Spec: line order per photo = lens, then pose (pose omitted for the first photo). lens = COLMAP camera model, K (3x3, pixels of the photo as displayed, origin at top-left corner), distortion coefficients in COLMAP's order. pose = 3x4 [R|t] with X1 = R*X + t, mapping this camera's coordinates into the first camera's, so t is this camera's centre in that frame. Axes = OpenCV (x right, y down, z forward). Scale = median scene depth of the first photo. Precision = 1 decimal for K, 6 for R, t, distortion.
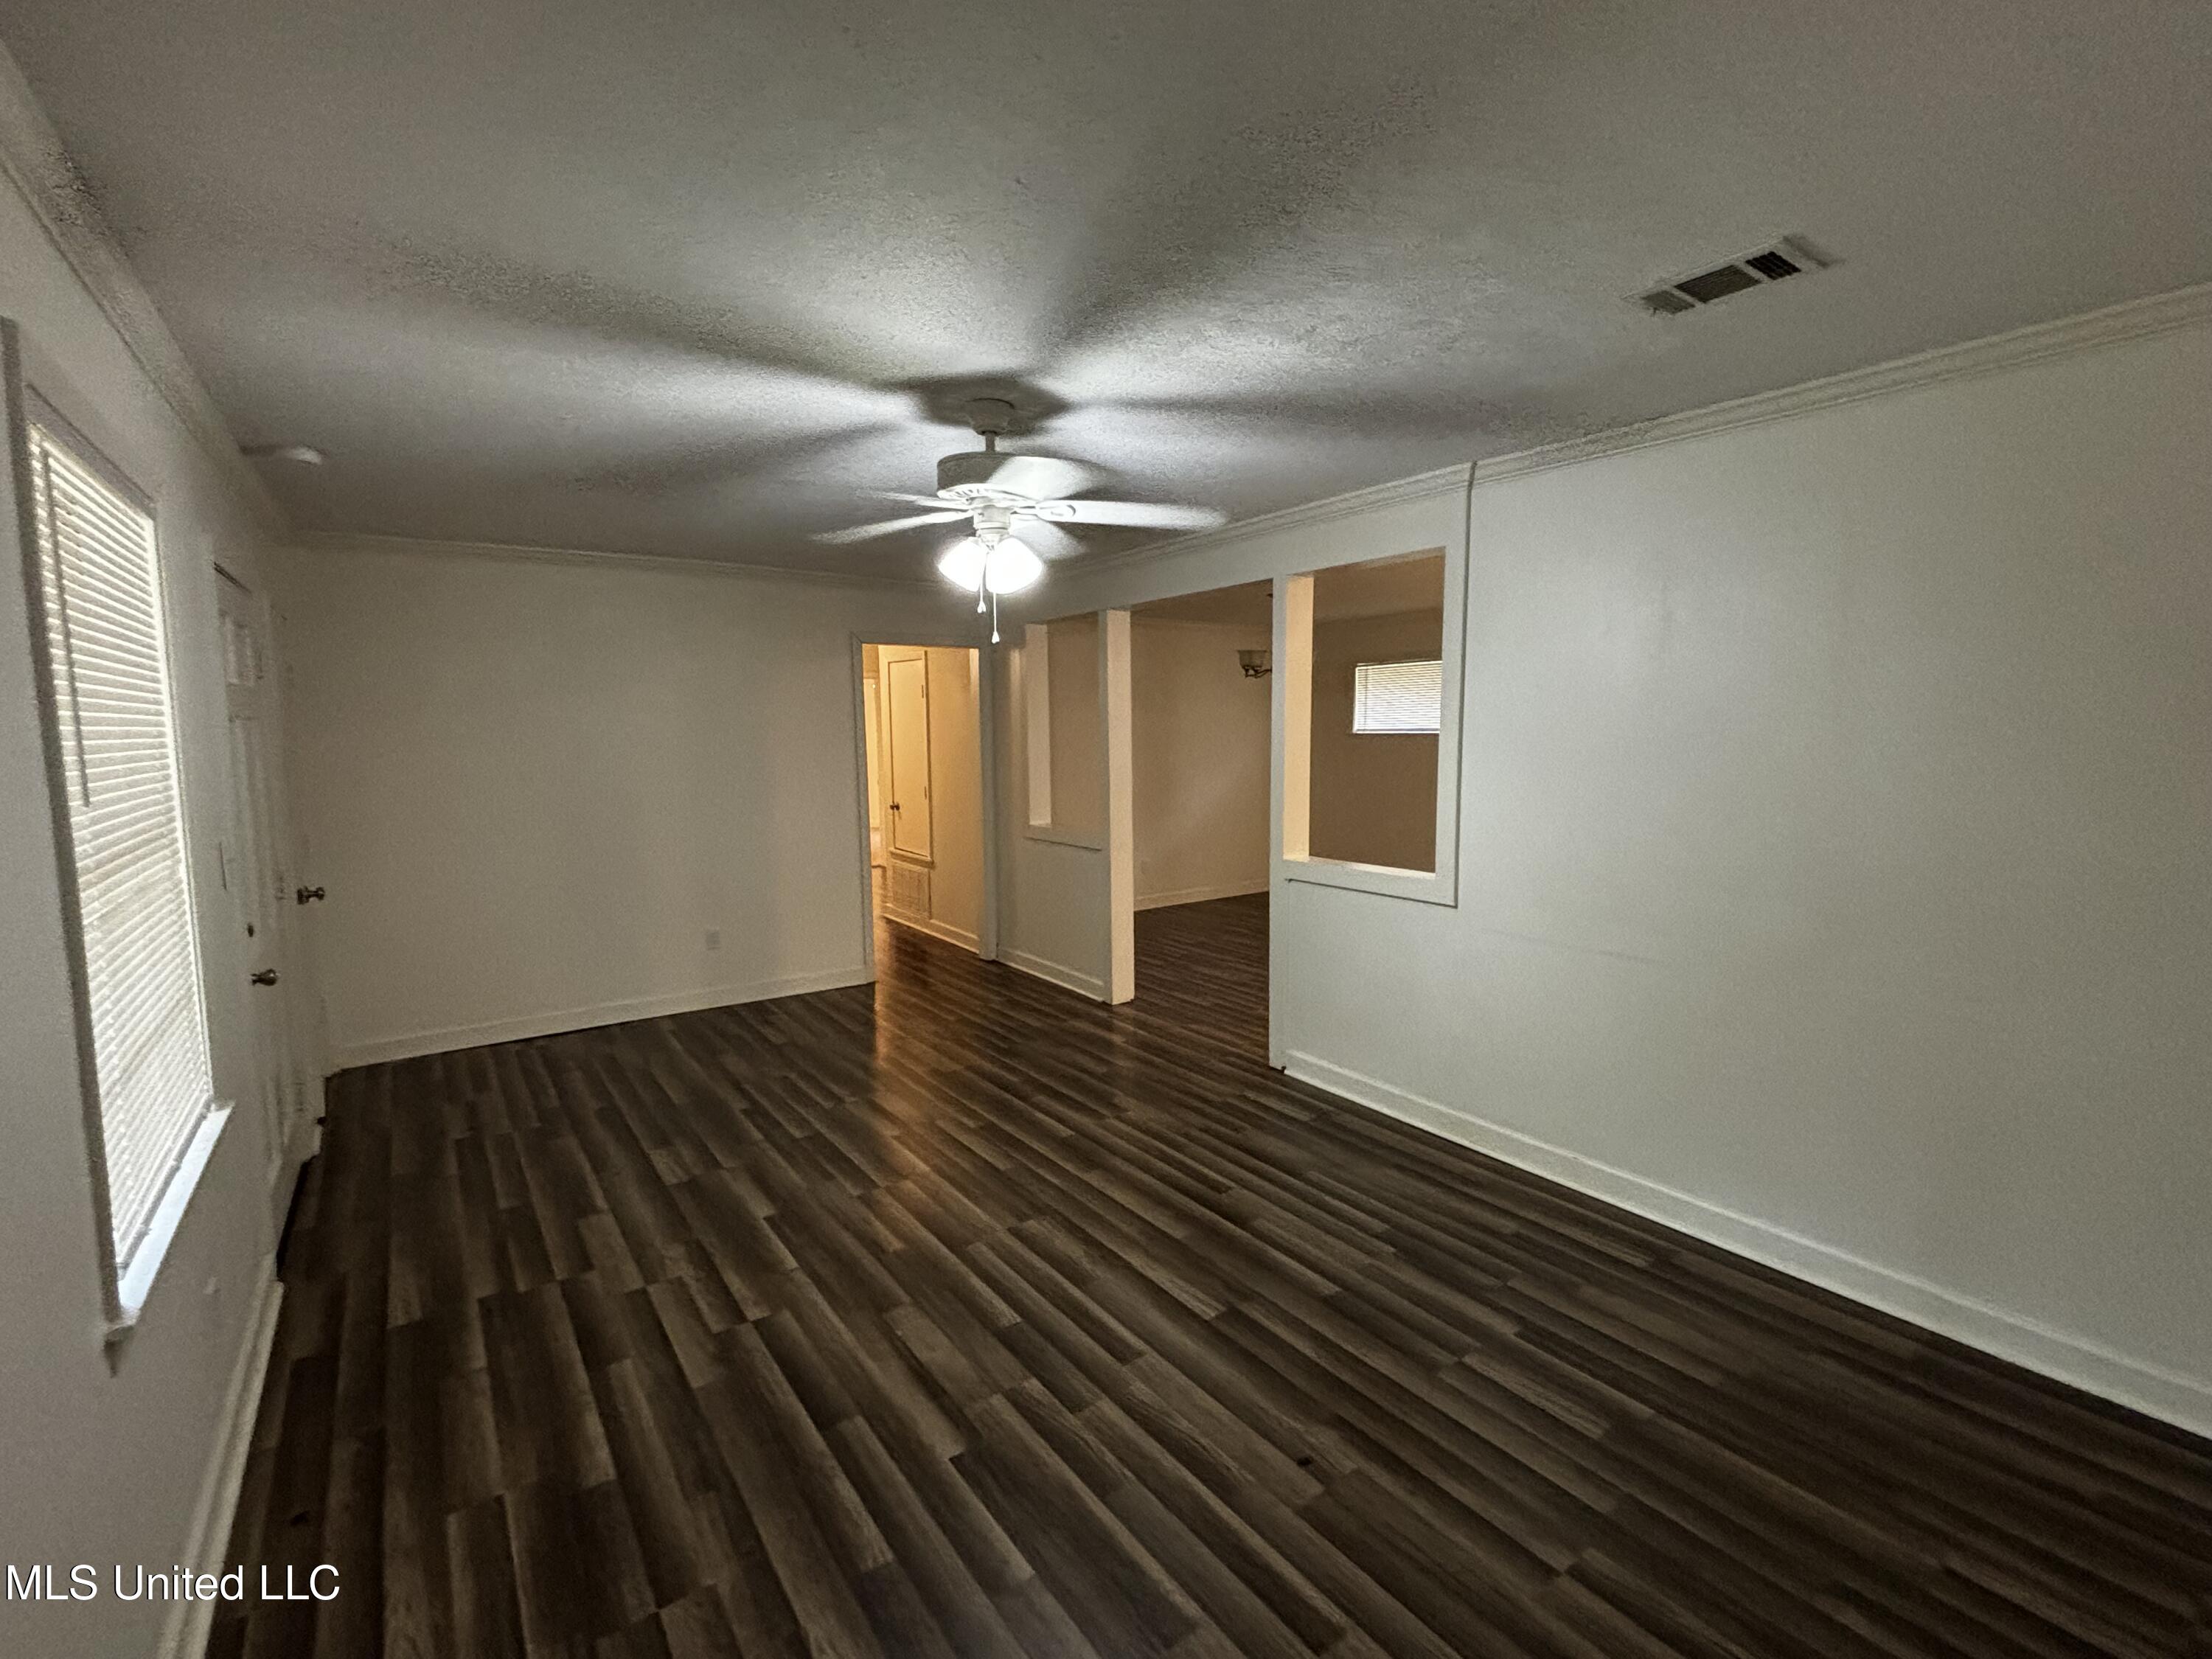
lens RADIAL K [[994.2, 0, 1106.0], [0, 994.2, 829.5], [0, 0, 1]] dist [-0.000347, 0.000083]
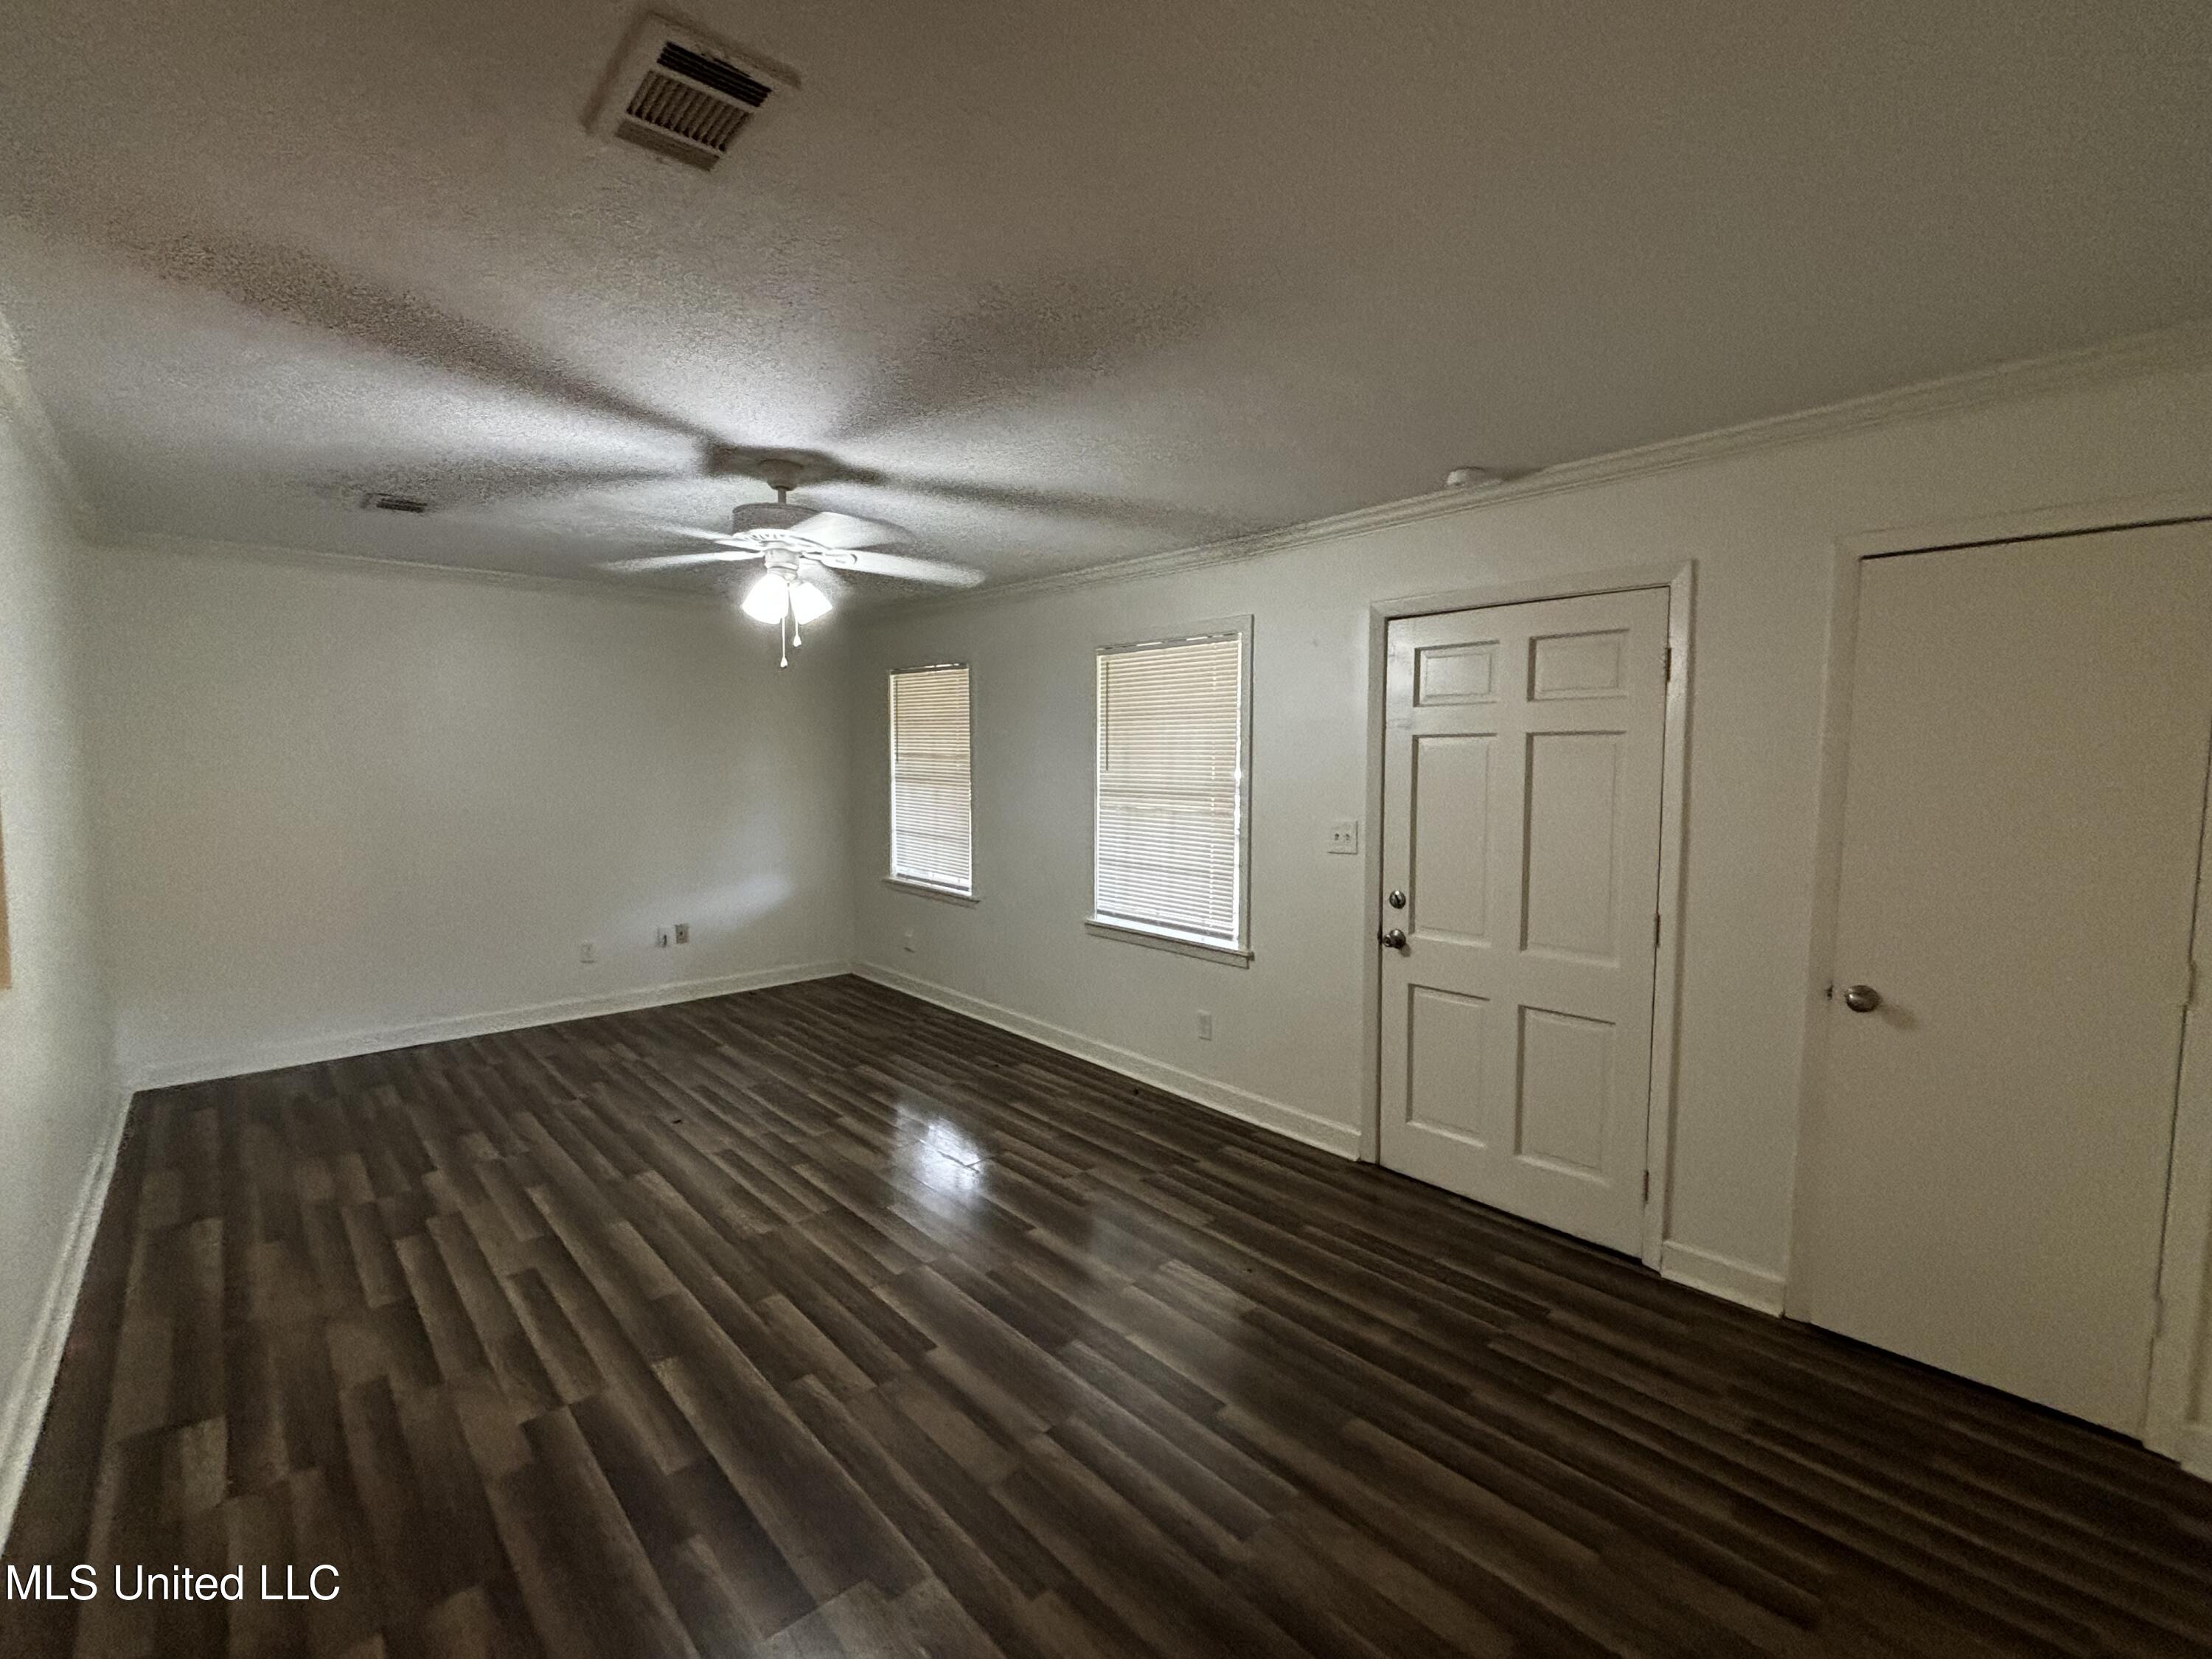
lens RADIAL K [[994.2, 0, 1106.0], [0, 994.2, 829.5], [0, 0, 1]] dist [-0.000347, 0.000083]
pose [[-0.993860, 0.009948, -0.110200, -0.339619], [-0.010450, 0.983060, 0.182985, -0.210063], [0.110154, 0.183013, -0.976920, 2.111411]]
